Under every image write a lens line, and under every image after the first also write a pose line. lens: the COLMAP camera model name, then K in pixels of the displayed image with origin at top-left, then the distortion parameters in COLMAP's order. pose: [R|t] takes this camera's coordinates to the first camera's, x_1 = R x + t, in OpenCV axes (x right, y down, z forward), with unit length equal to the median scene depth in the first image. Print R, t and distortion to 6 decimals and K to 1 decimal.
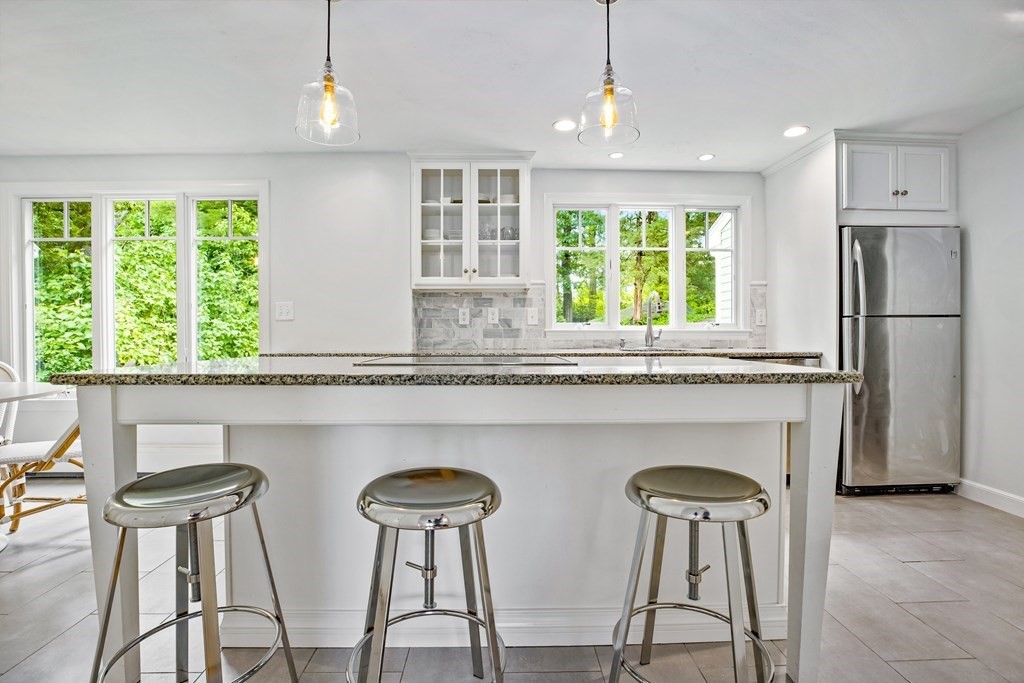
lens RADIAL K [[468.2, 0, 512.9], [0, 468.2, 333.7], [0, 0, 1]] dist [-0.033543, 0.003240]
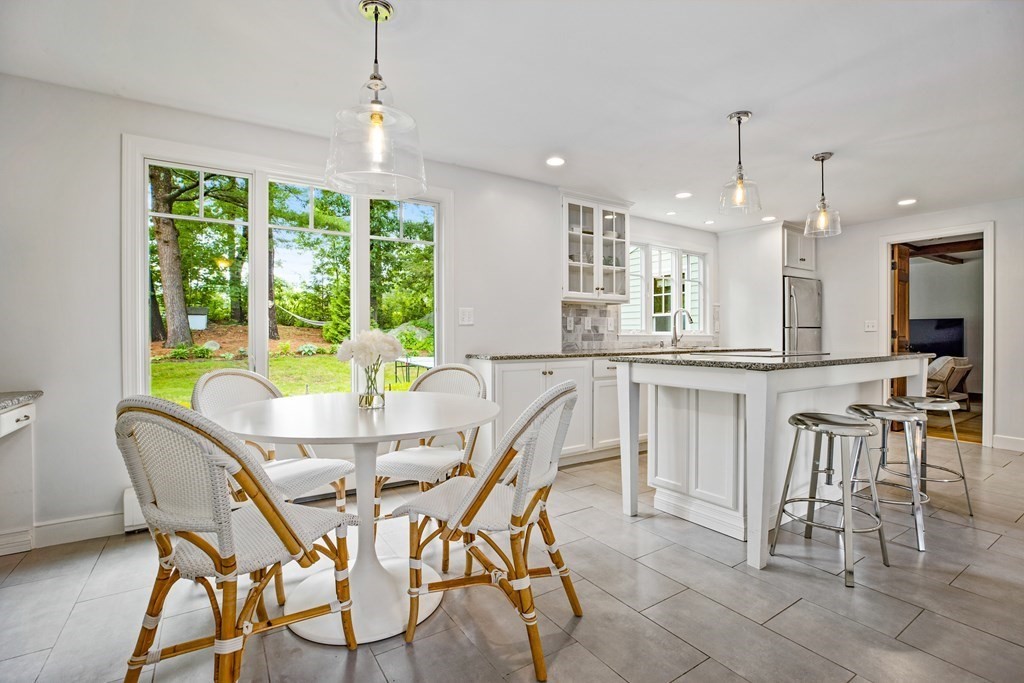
lens RADIAL K [[468.2, 0, 515.0], [0, 468.2, 339.1], [0, 0, 1]] dist [-0.033543, 0.003240]
pose [[0.850136, -0.003734, 0.526550, -0.956051], [0.001804, 0.999990, 0.004178, -0.001671], [-0.526560, -0.002602, 0.850134, 0.033378]]
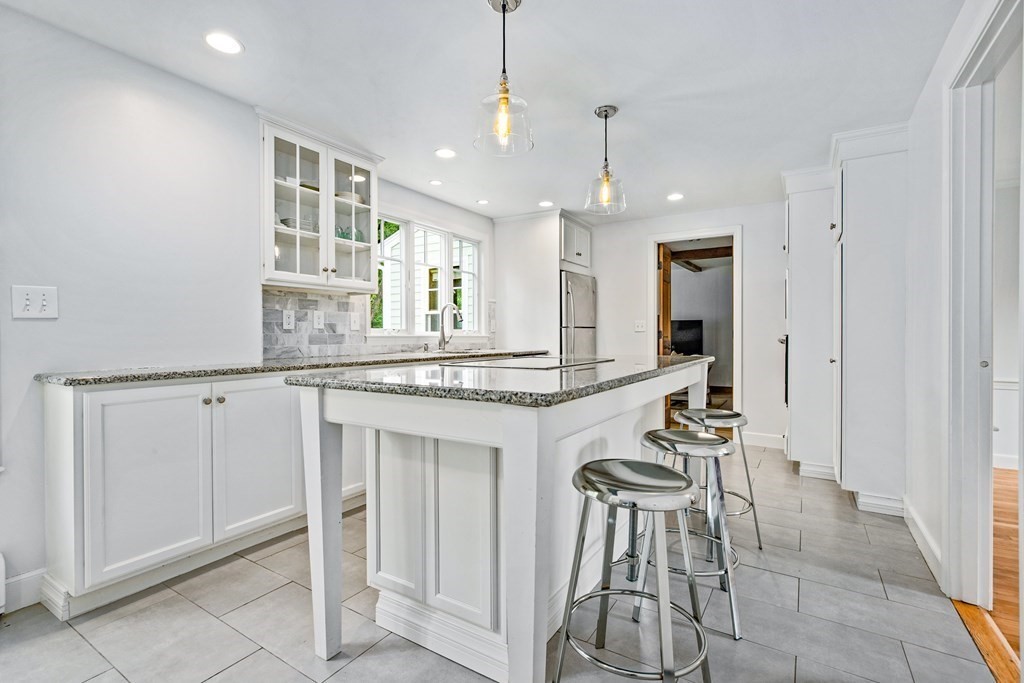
lens RADIAL K [[468.2, 0, 516.4], [0, 468.2, 342.1], [0, 0, 1]] dist [-0.033543, 0.003240]
pose [[0.549724, -0.012763, 0.835249, -0.635266], [0.003581, 0.999910, 0.012923, -0.006496], [-0.835338, -0.004113, 0.549721, 0.209334]]
